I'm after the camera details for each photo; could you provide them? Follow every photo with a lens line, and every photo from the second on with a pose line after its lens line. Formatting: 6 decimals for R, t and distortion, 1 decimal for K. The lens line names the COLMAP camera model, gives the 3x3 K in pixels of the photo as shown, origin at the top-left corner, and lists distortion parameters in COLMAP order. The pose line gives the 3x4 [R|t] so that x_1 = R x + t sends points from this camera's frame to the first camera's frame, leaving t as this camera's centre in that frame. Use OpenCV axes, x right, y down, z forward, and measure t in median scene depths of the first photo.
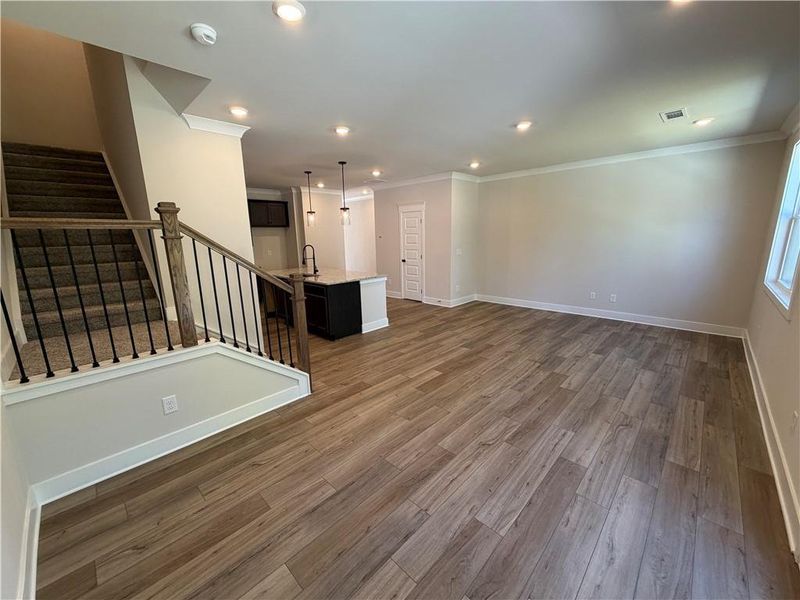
lens RADIAL K [[319.0, 0, 398.4], [0, 319.0, 301.8], [0, 0, 1]] dist [0.000770, -0.000493]
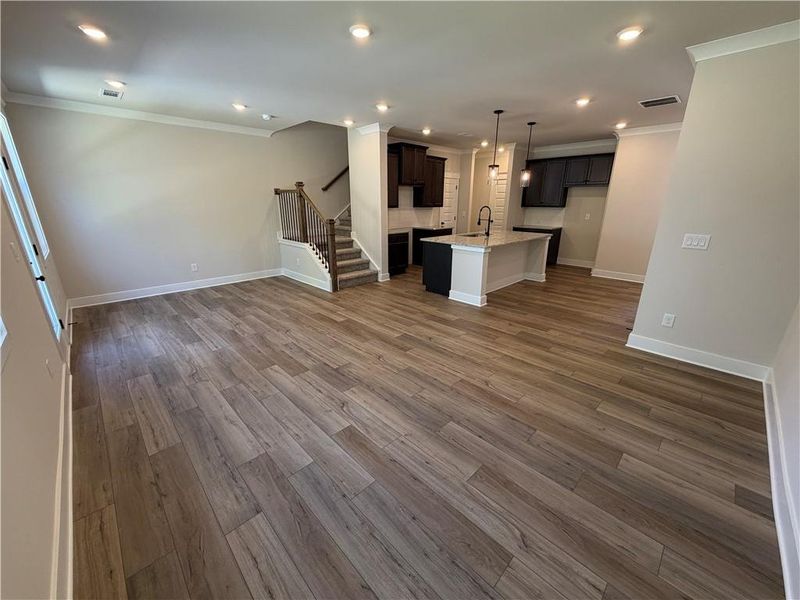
lens RADIAL K [[319.0, 0, 398.8], [0, 319.0, 302.6], [0, 0, 1]] dist [0.000770, -0.000493]
pose [[-0.027896, 0.326725, -0.944708, 1.058456], [-0.208189, 0.922452, 0.325175, -0.227312], [0.977691, 0.205749, 0.042288, 1.019358]]
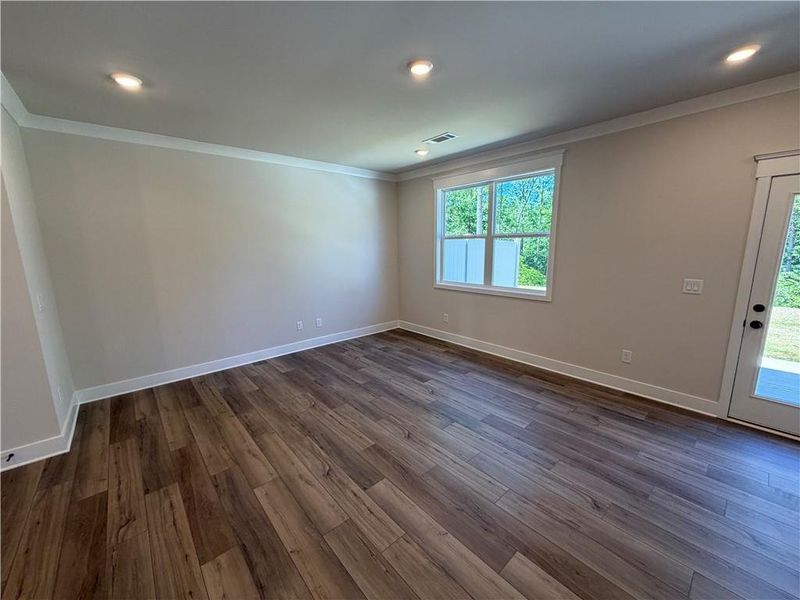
lens RADIAL K [[319.0, 0, 399.6], [0, 319.0, 300.8], [0, 0, 1]] dist [0.000770, -0.000493]
pose [[0.080672, -0.156419, 0.984391, -0.234063], [0.218964, 0.966265, 0.135594, -0.194039], [-0.972392, 0.204608, 0.112200, 0.923614]]
